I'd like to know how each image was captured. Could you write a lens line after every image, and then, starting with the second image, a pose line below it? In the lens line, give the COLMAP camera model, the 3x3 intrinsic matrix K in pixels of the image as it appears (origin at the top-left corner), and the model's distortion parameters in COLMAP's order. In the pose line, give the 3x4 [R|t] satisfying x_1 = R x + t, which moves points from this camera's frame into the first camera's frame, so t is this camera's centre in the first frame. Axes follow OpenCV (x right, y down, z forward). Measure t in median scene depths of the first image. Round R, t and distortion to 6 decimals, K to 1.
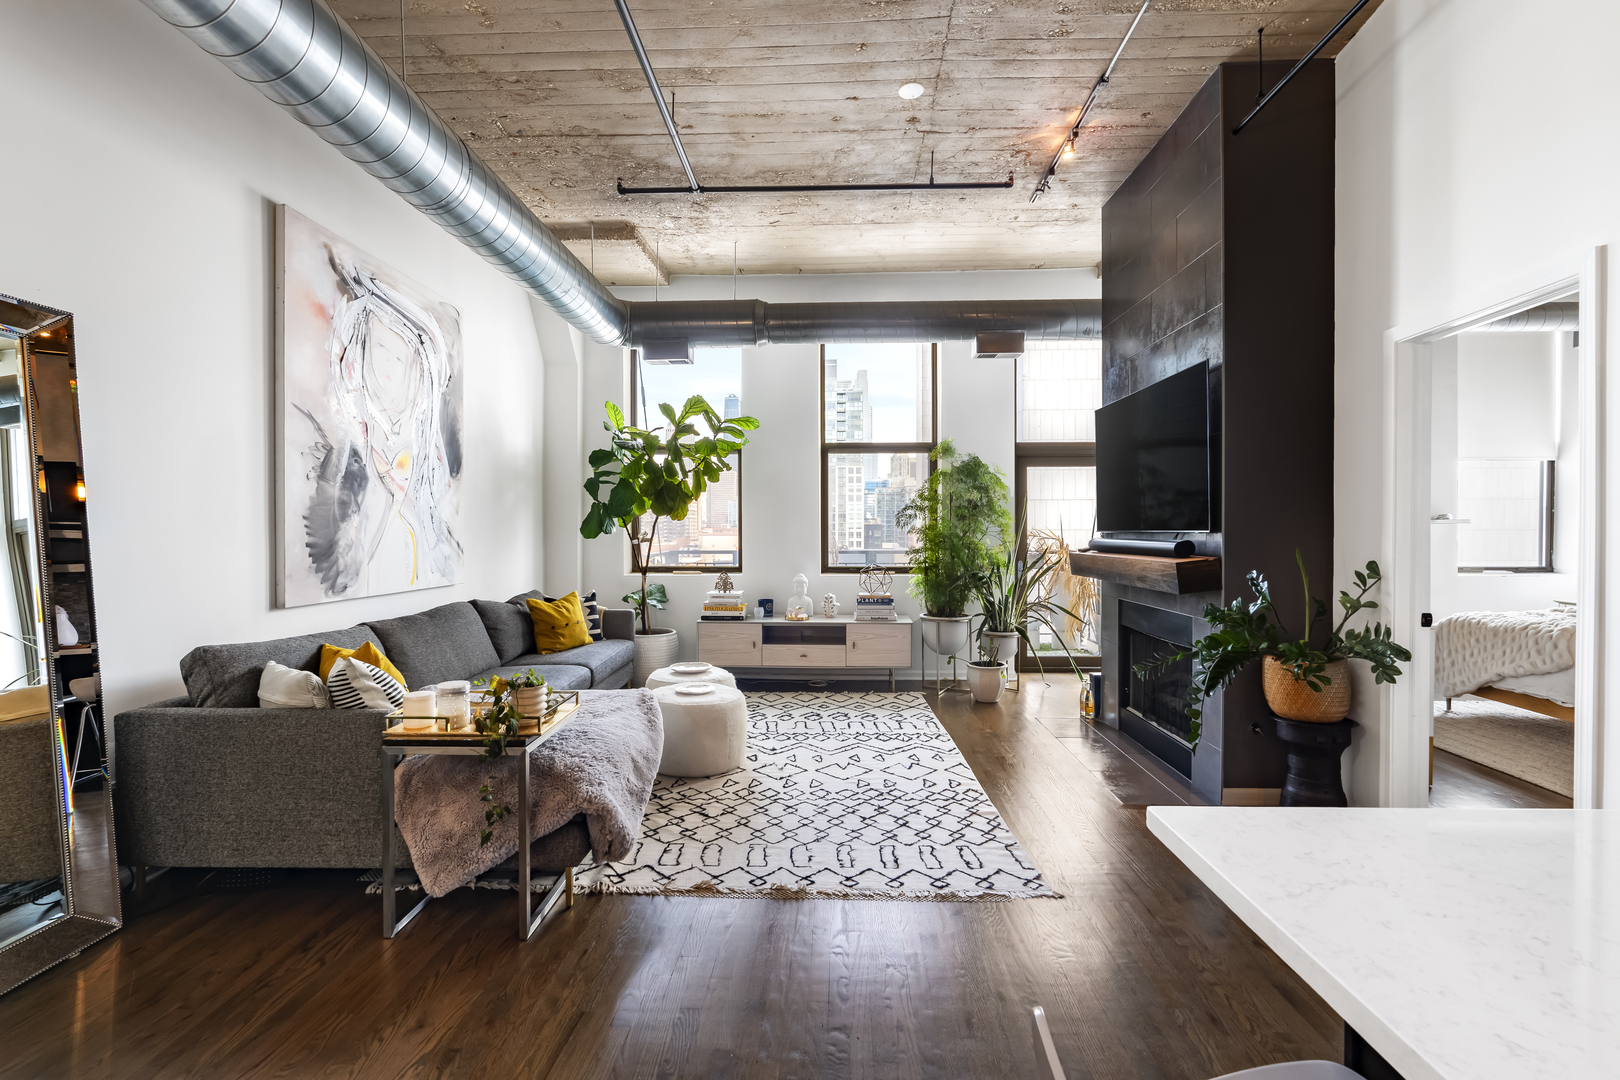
lens RADIAL K [[711.5, 0, 817.9], [0, 711.5, 533.4], [0, 0, 1]] dist [-0.008069, 0.000171]
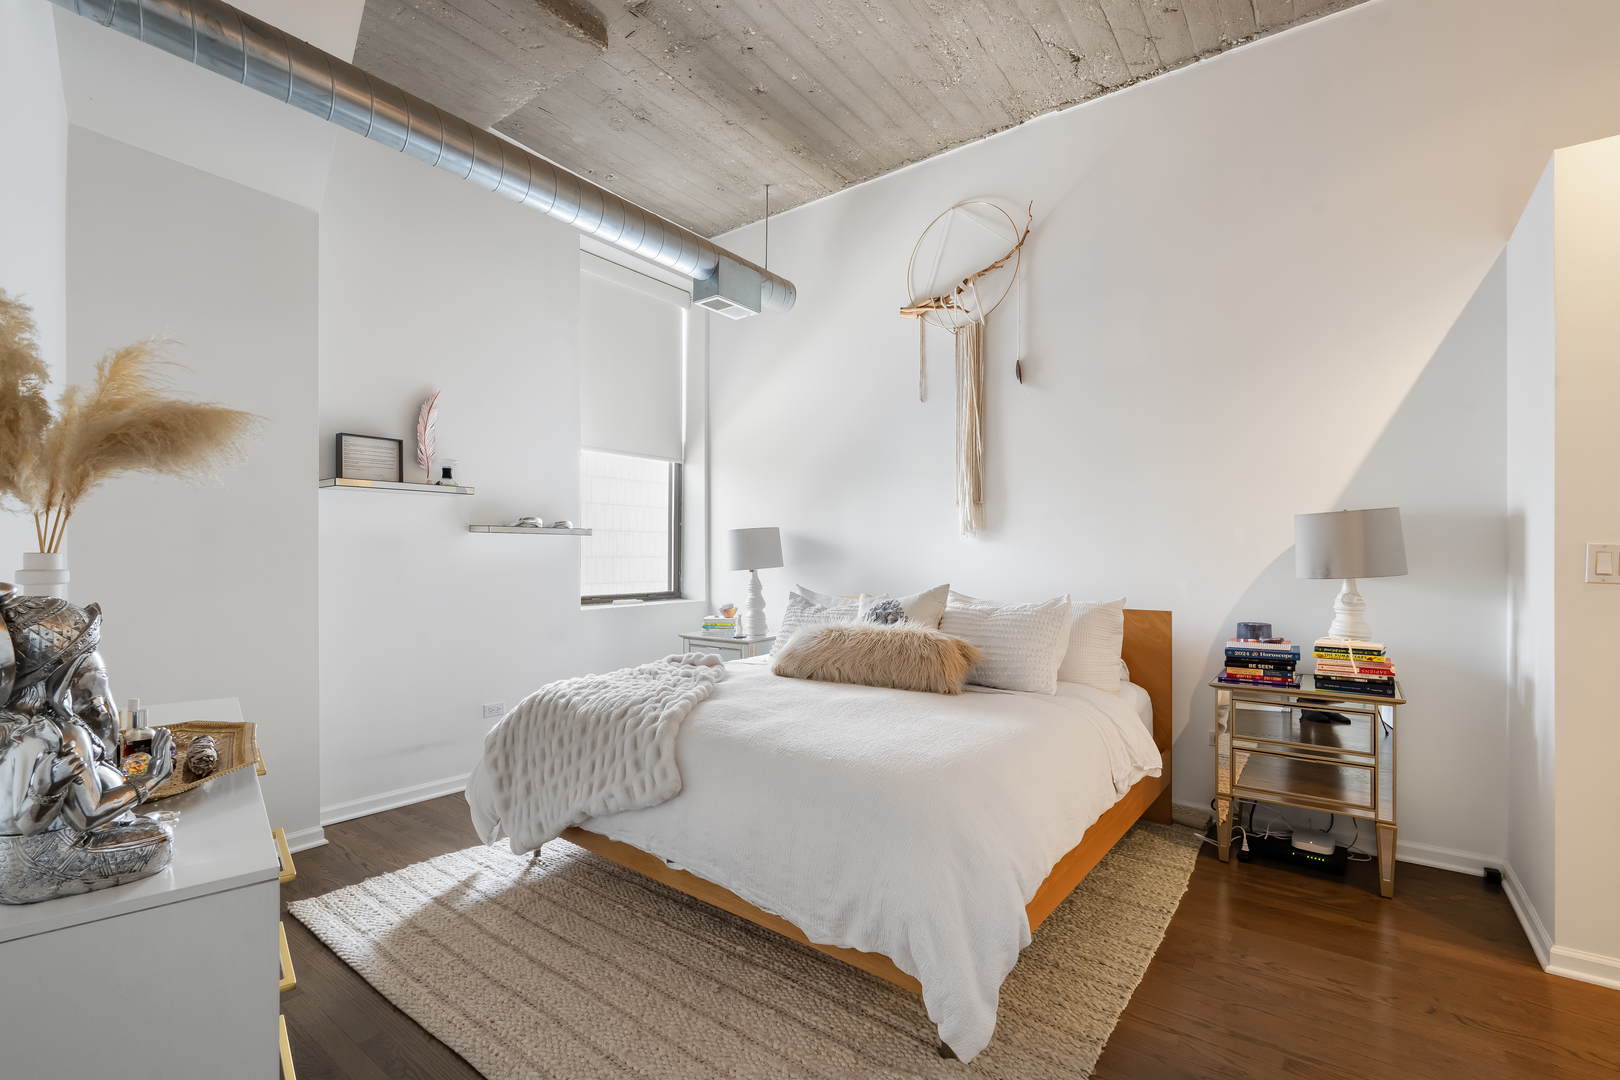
lens RADIAL K [[711.5, 0, 825.8], [0, 711.5, 556.0], [0, 0, 1]] dist [-0.008069, 0.000171]
pose [[0.557603, -0.002580, 0.830104, 0.665402], [0.006912, 0.999975, -0.001535, 0.013463], [-0.830079, 0.006593, 0.557607, 0.590135]]
